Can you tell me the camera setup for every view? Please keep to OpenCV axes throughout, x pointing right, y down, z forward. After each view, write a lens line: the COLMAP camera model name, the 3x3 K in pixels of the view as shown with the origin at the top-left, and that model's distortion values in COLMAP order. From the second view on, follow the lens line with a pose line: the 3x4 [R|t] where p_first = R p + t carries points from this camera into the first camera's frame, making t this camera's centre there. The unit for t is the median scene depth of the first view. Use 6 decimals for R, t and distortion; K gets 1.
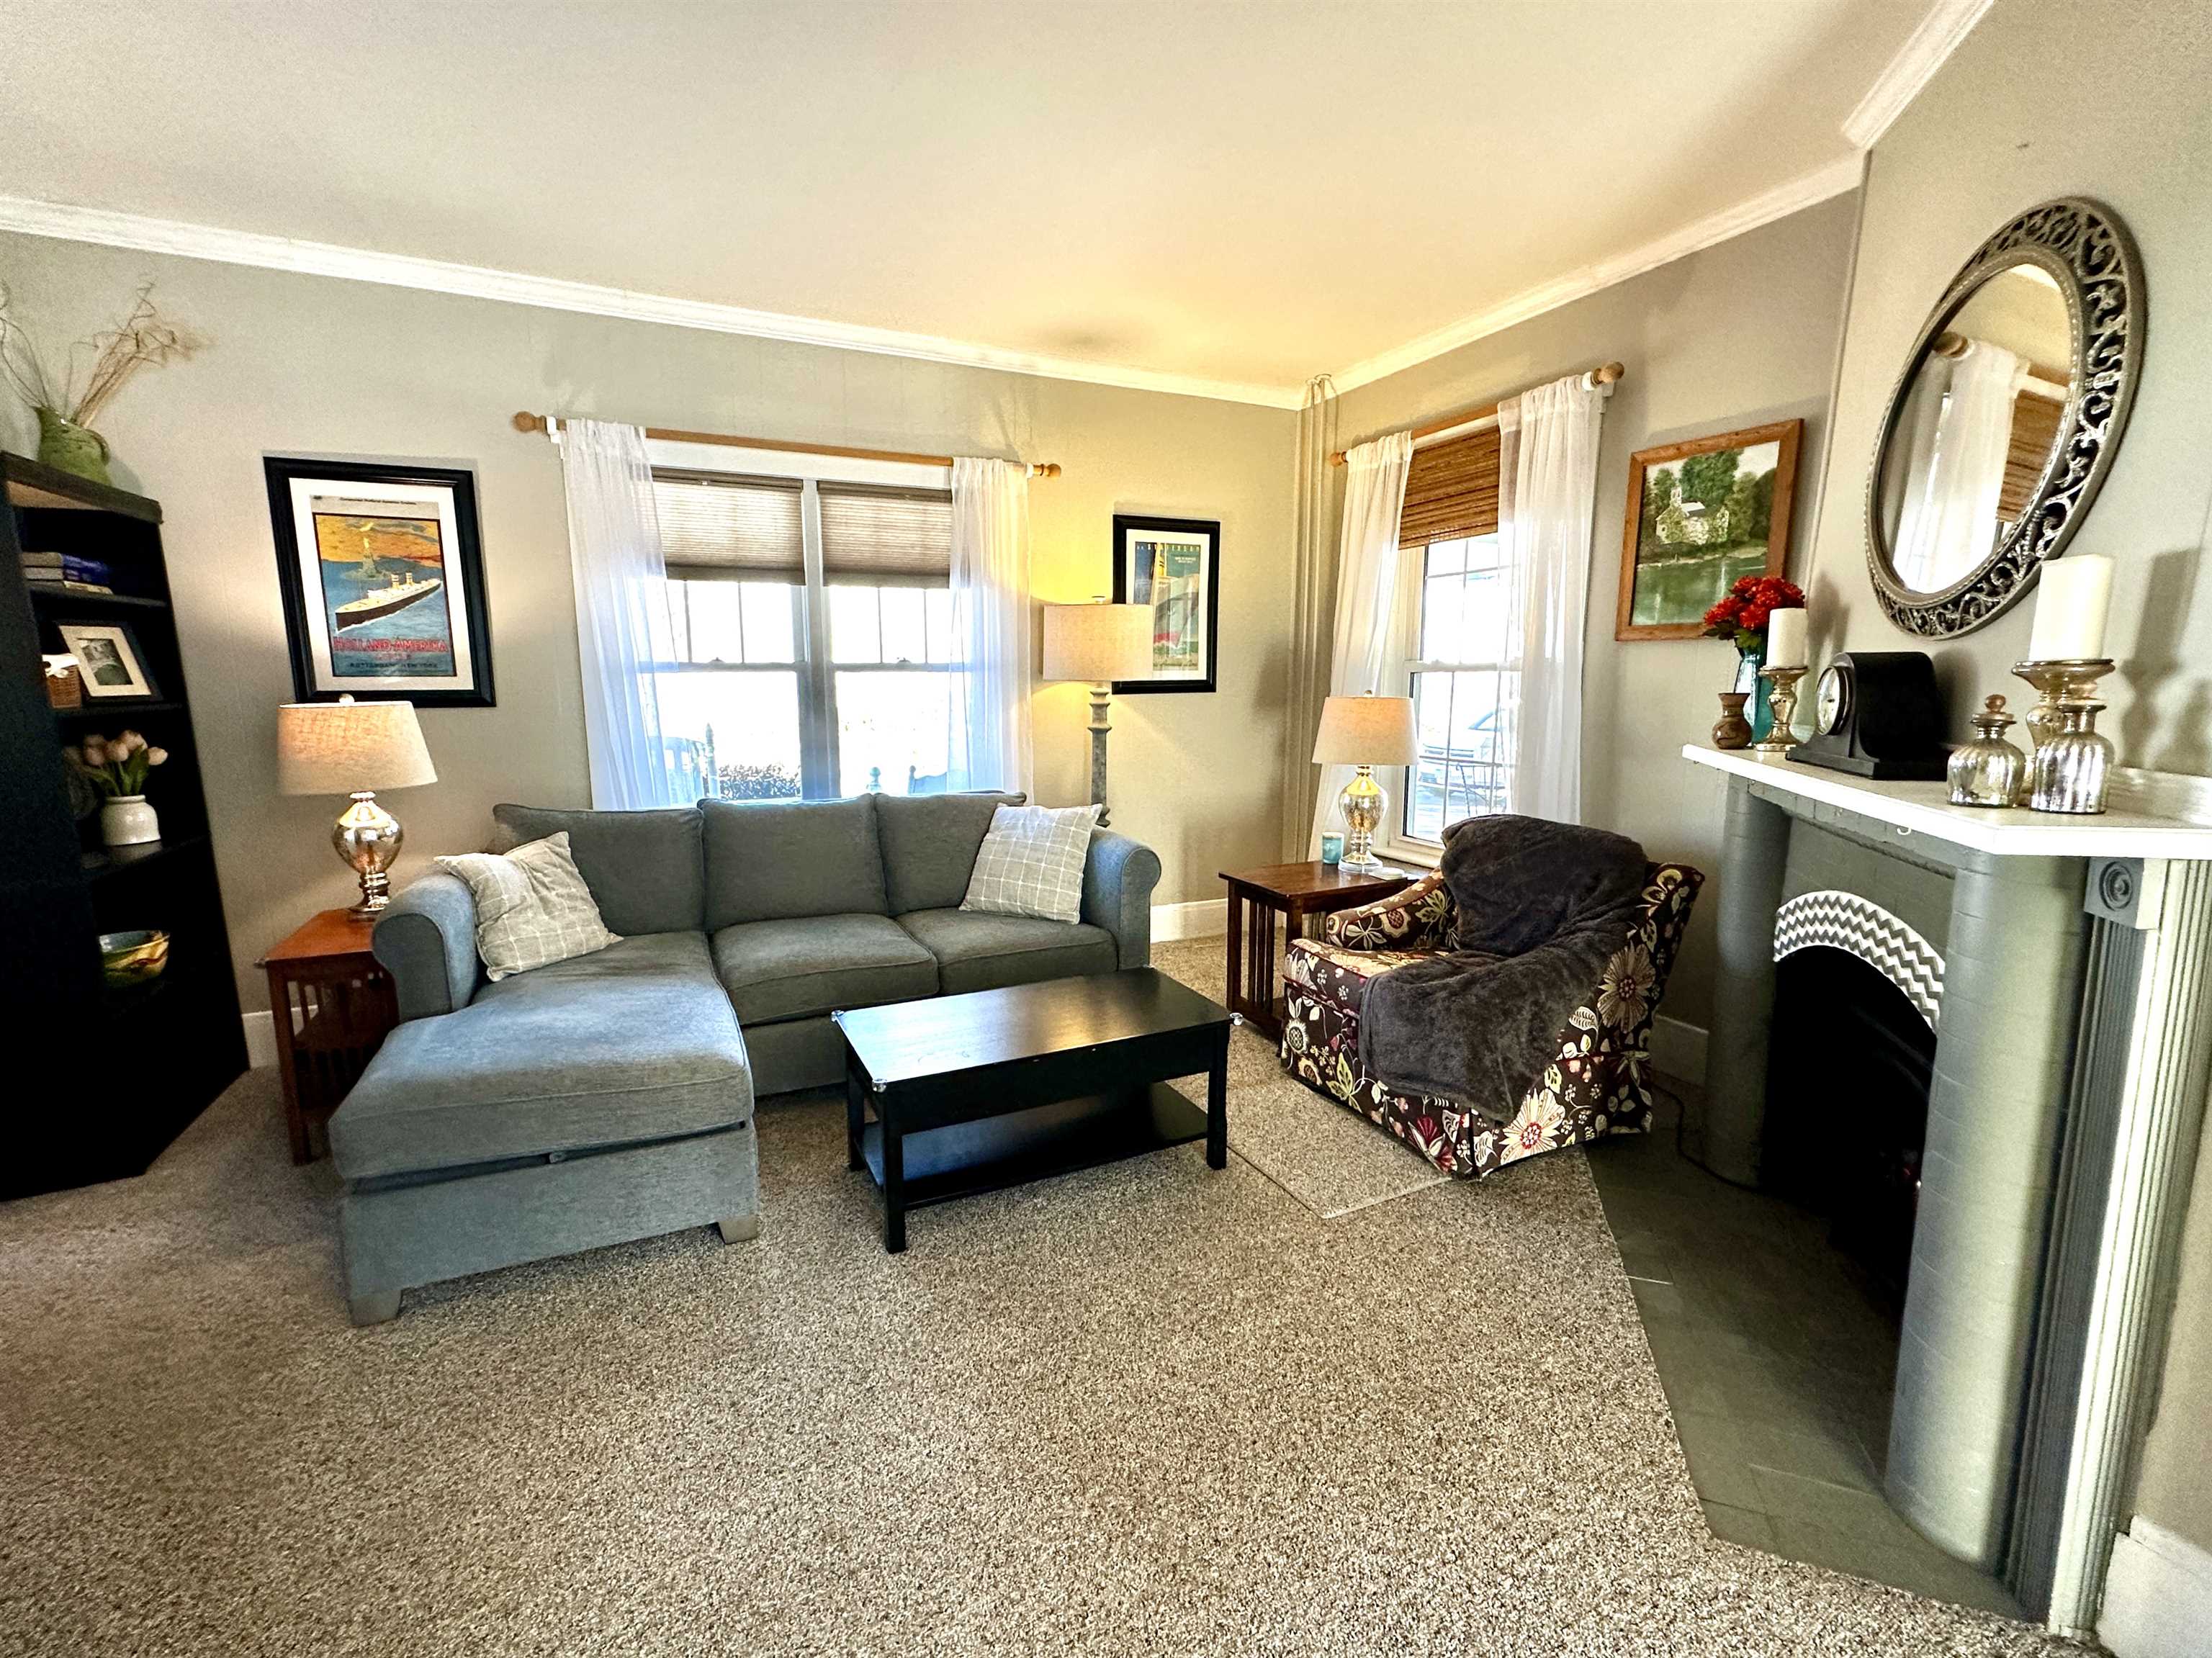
lens RADIAL K [[944.5, 0, 1075.9], [0, 944.5, 826.3], [0, 0, 1]] dist [-0.001618, 0.000089]
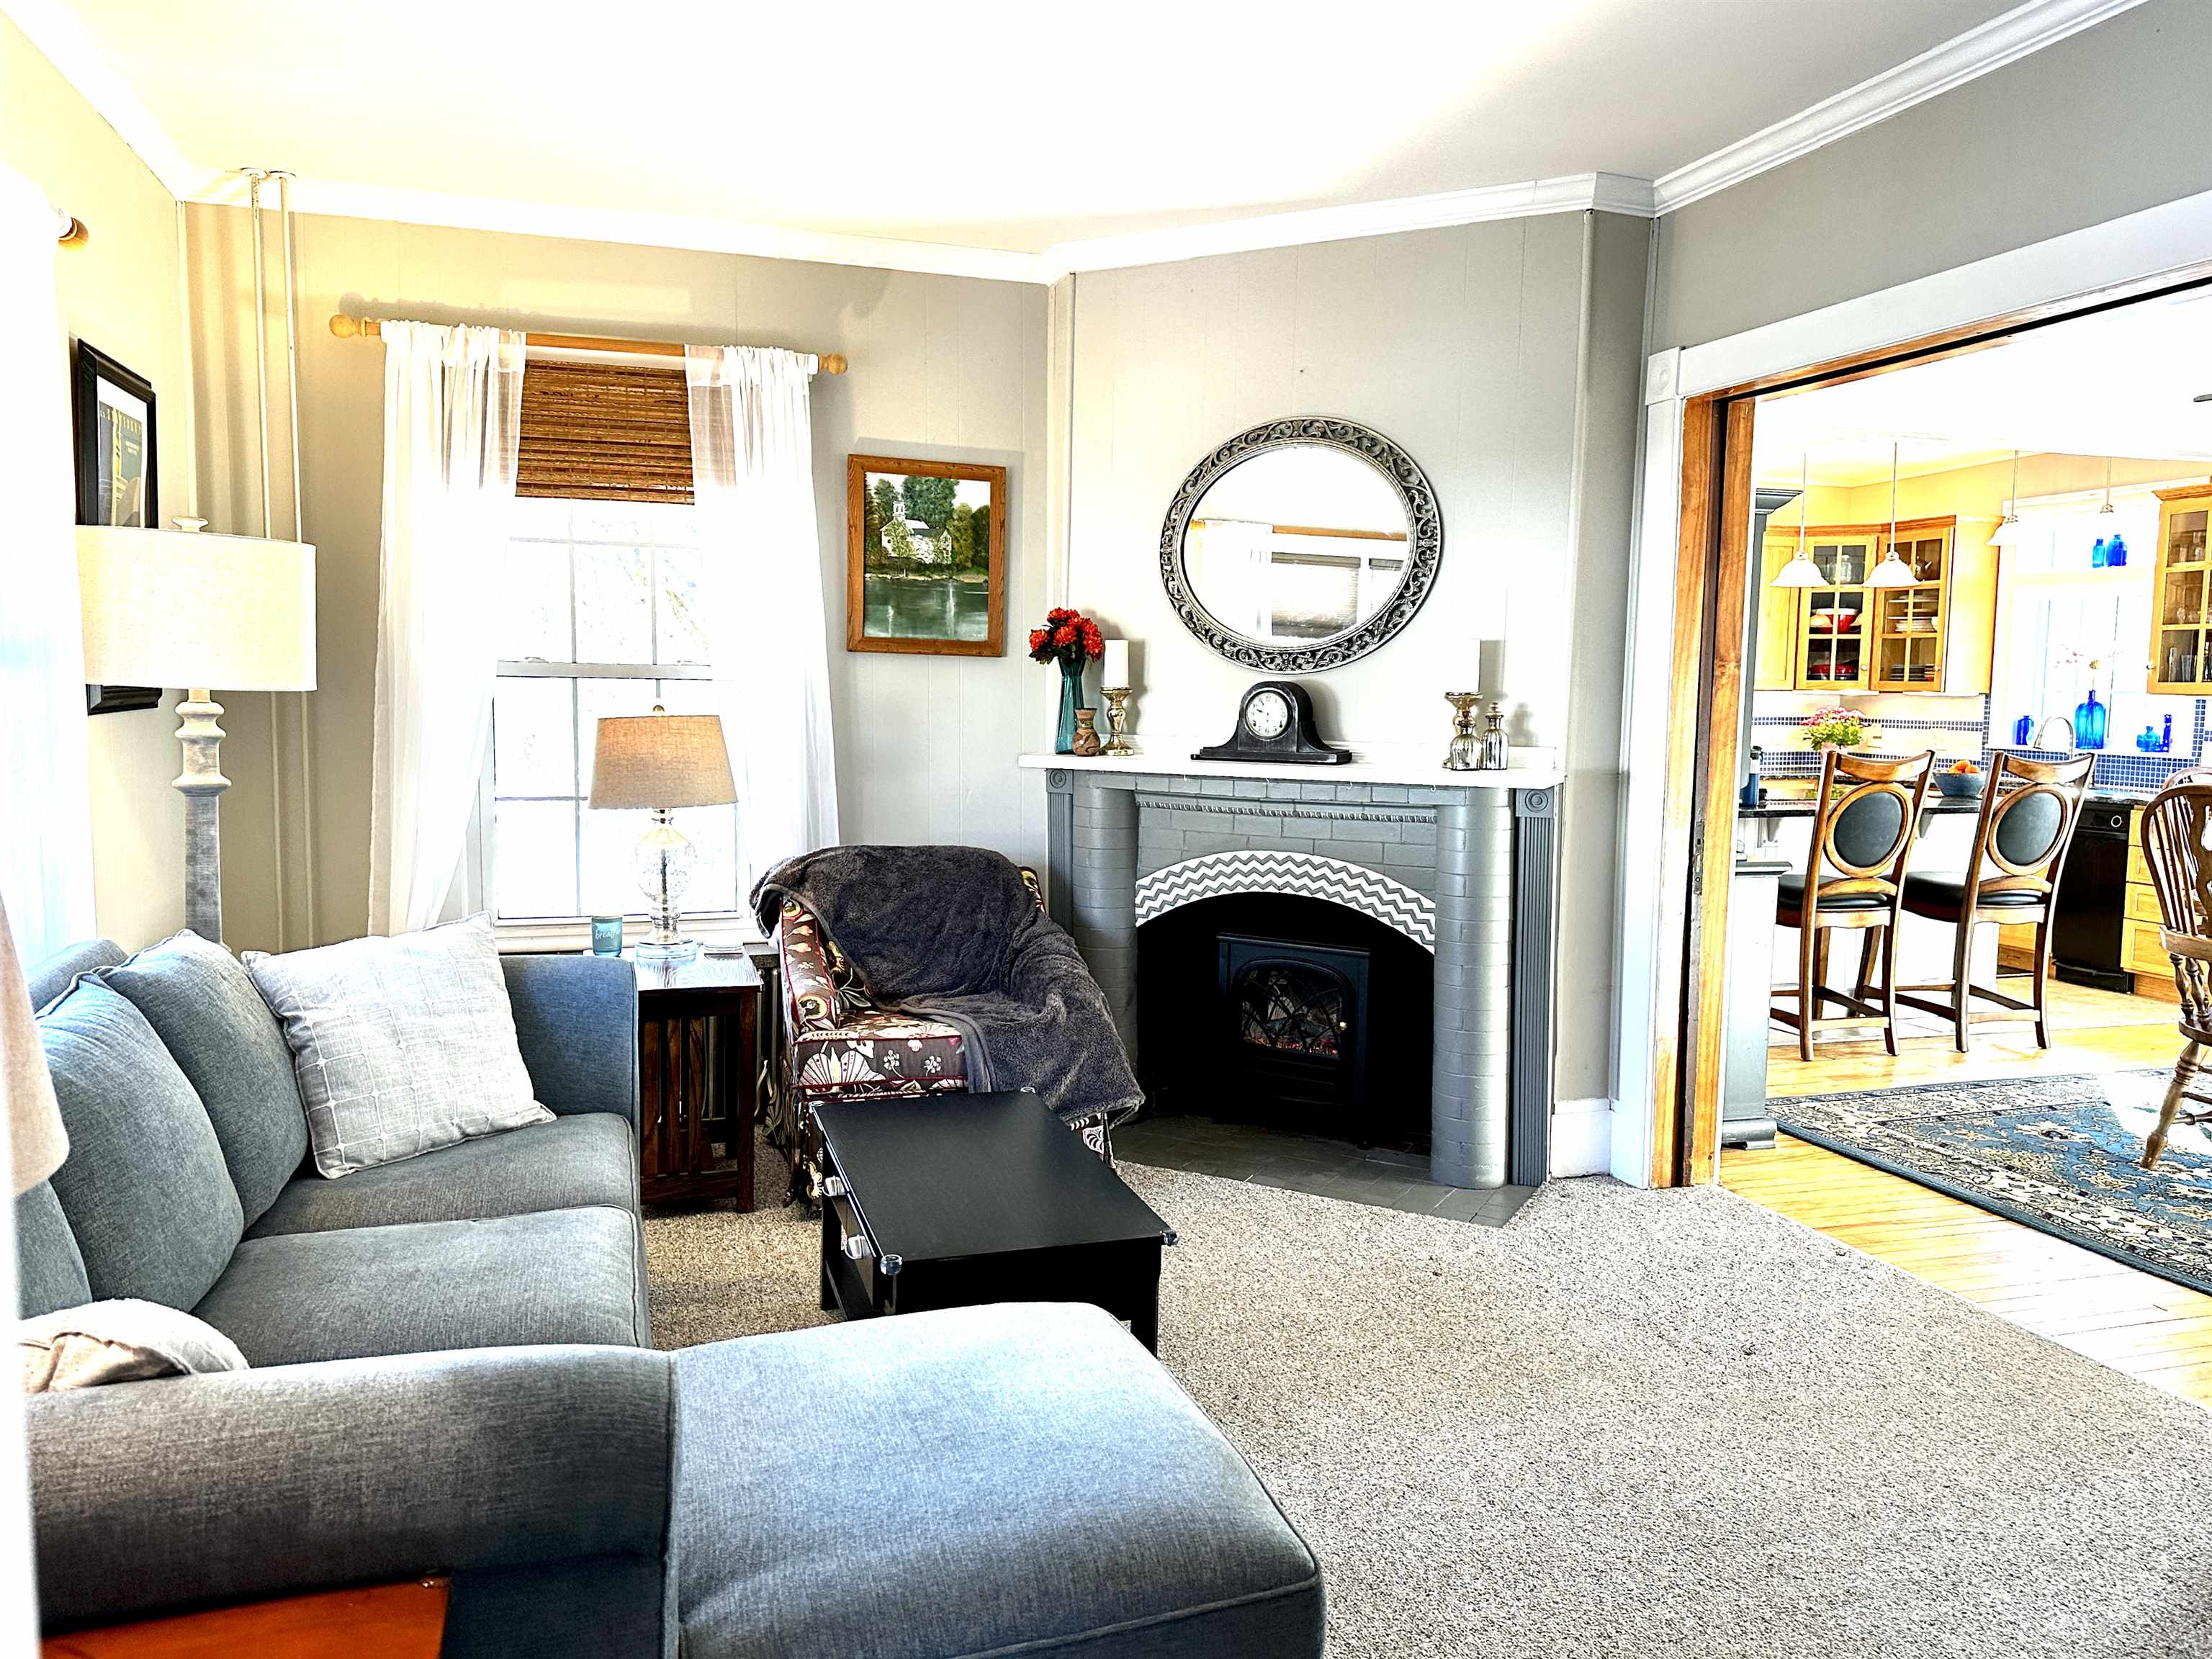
lens RADIAL K [[1589.2, 0, 1106.0], [0, 1589.2, 829.5], [0, 0, 1]] dist [0.139152, -0.184982]
pose [[0.125709, -0.087579, 0.988194, -0.990277], [0.139307, 0.987785, 0.069822, -0.099309], [-0.982238, 0.128885, 0.136374, 0.569029]]
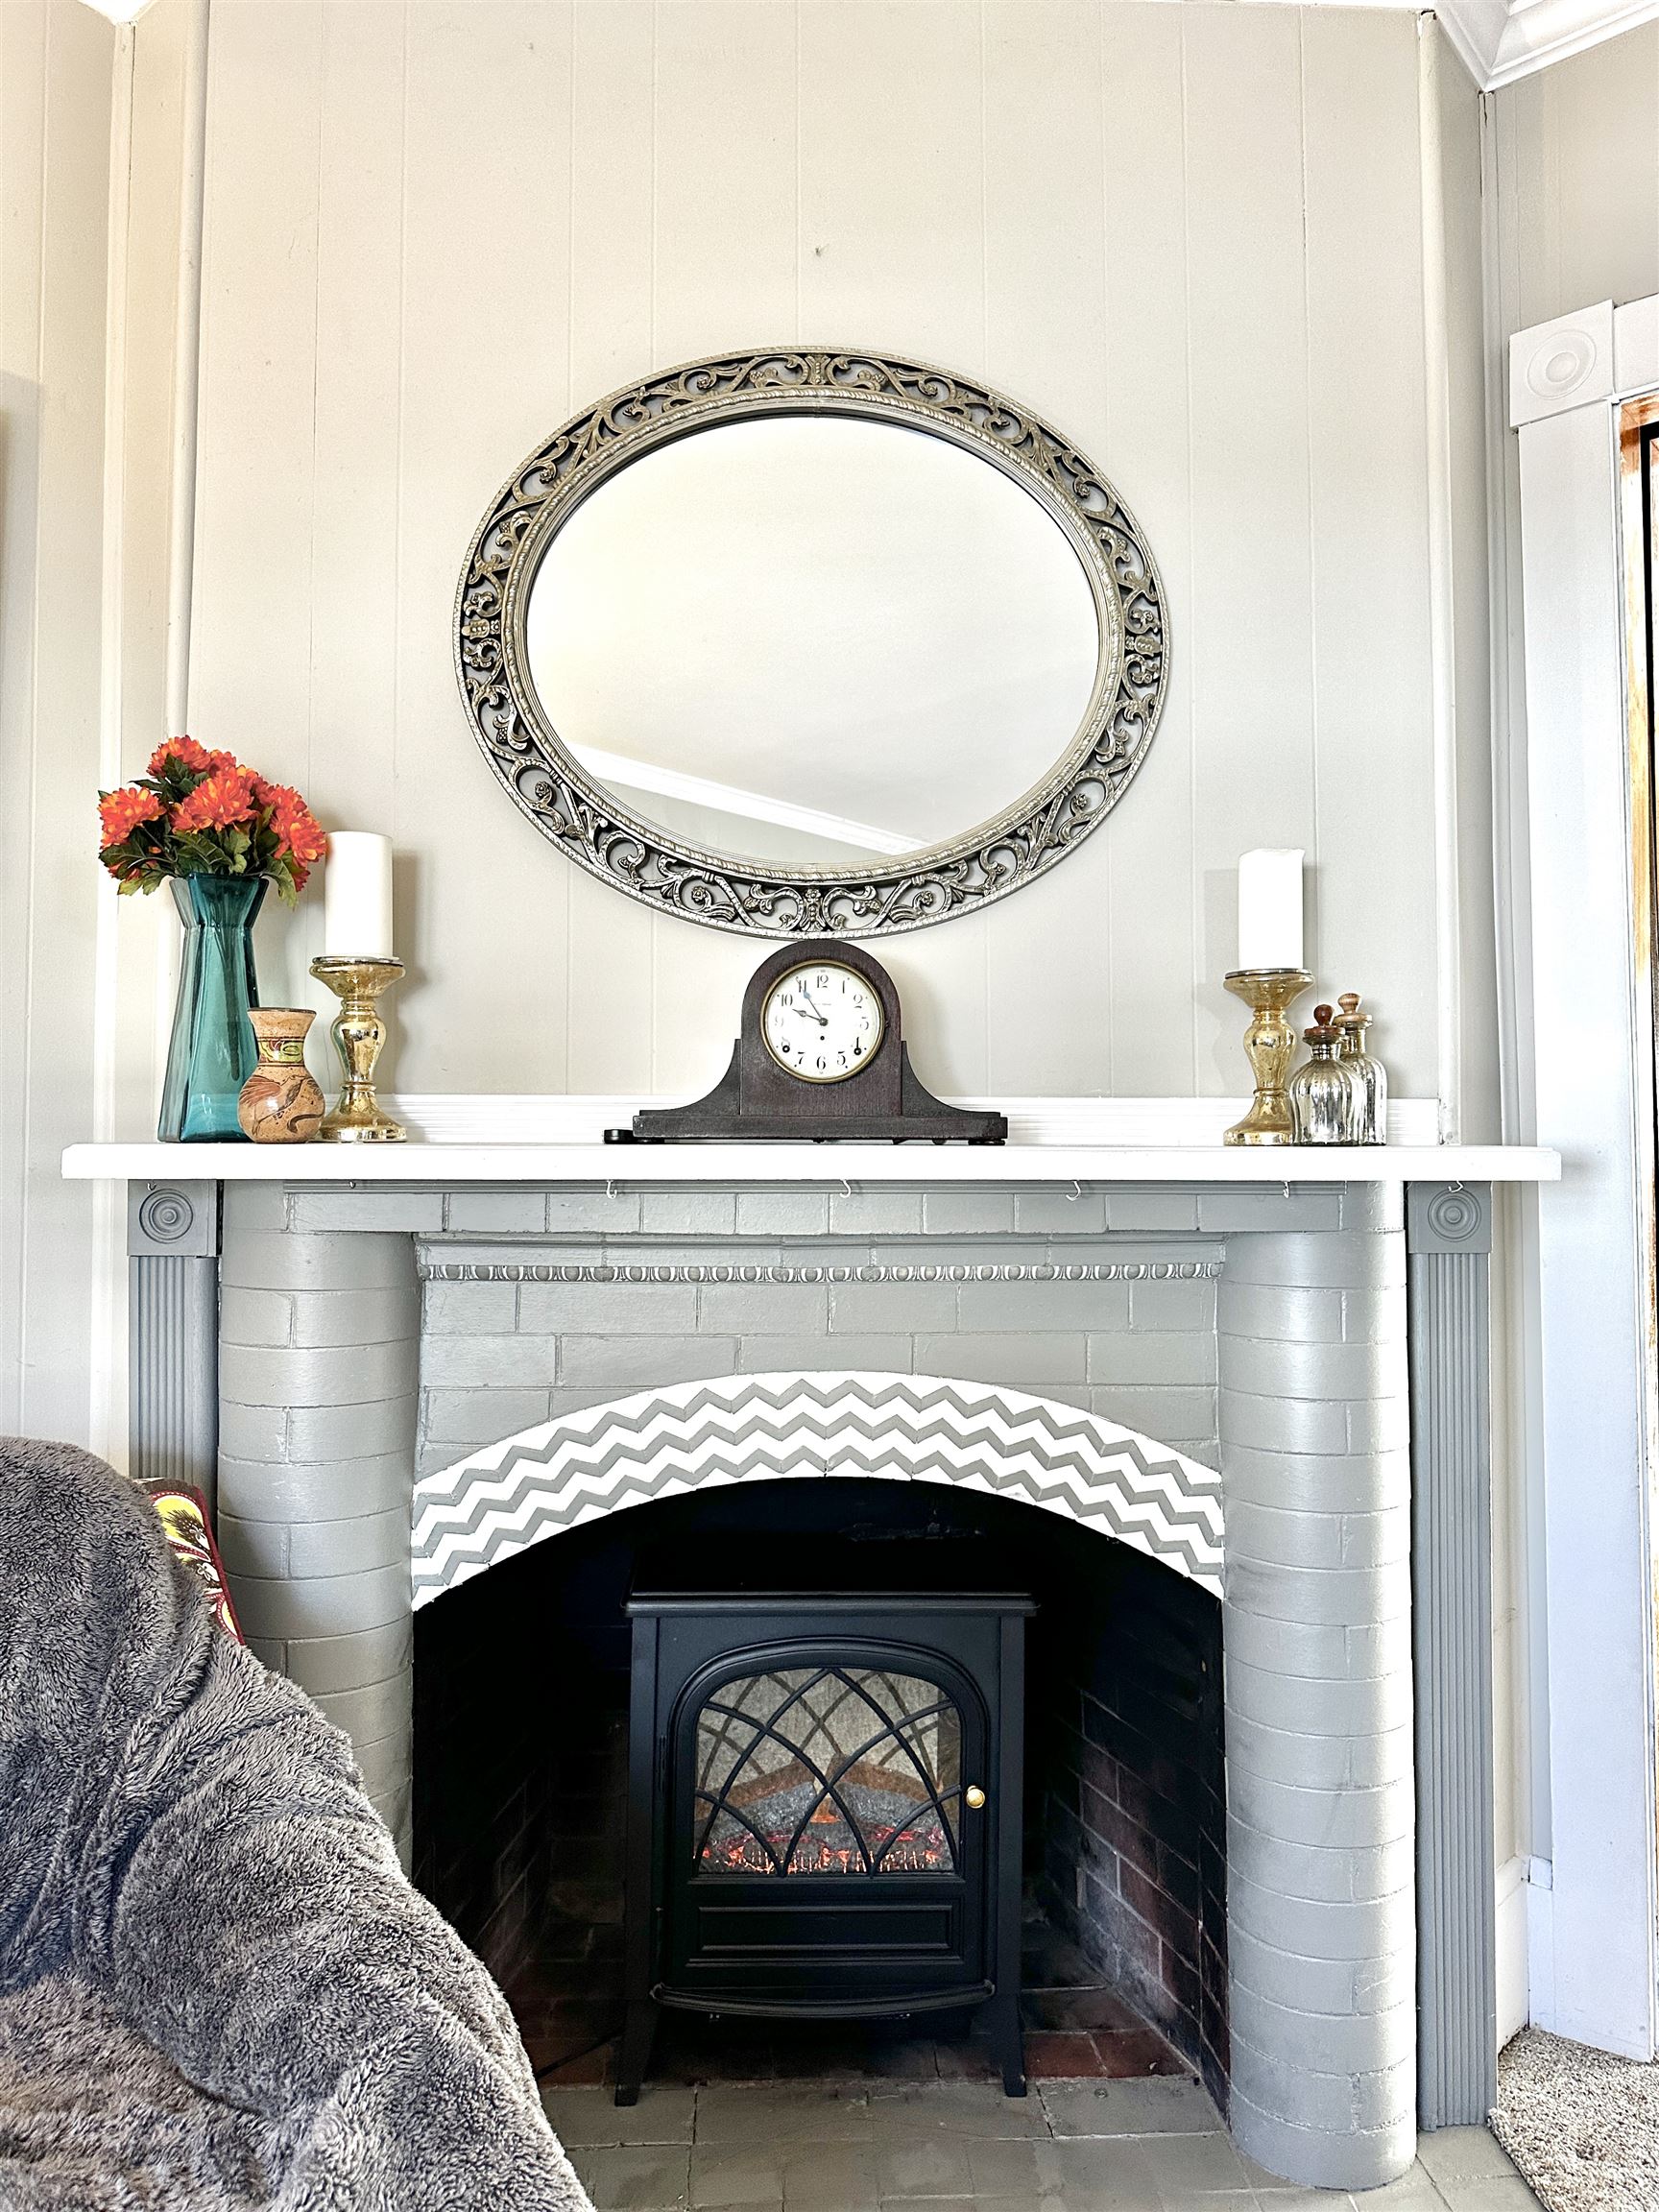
lens RADIAL K [[1589.2, 0, 829.5], [0, 1589.2, 1106.0], [0, 0, 1]] dist [0.139152, -0.184982]
pose [[-0.405699, 0.051827, 0.912536, -0.038749], [0.142235, 0.989808, 0.007020, -0.053617], [-0.902872, 0.132643, -0.408936, 0.846331]]
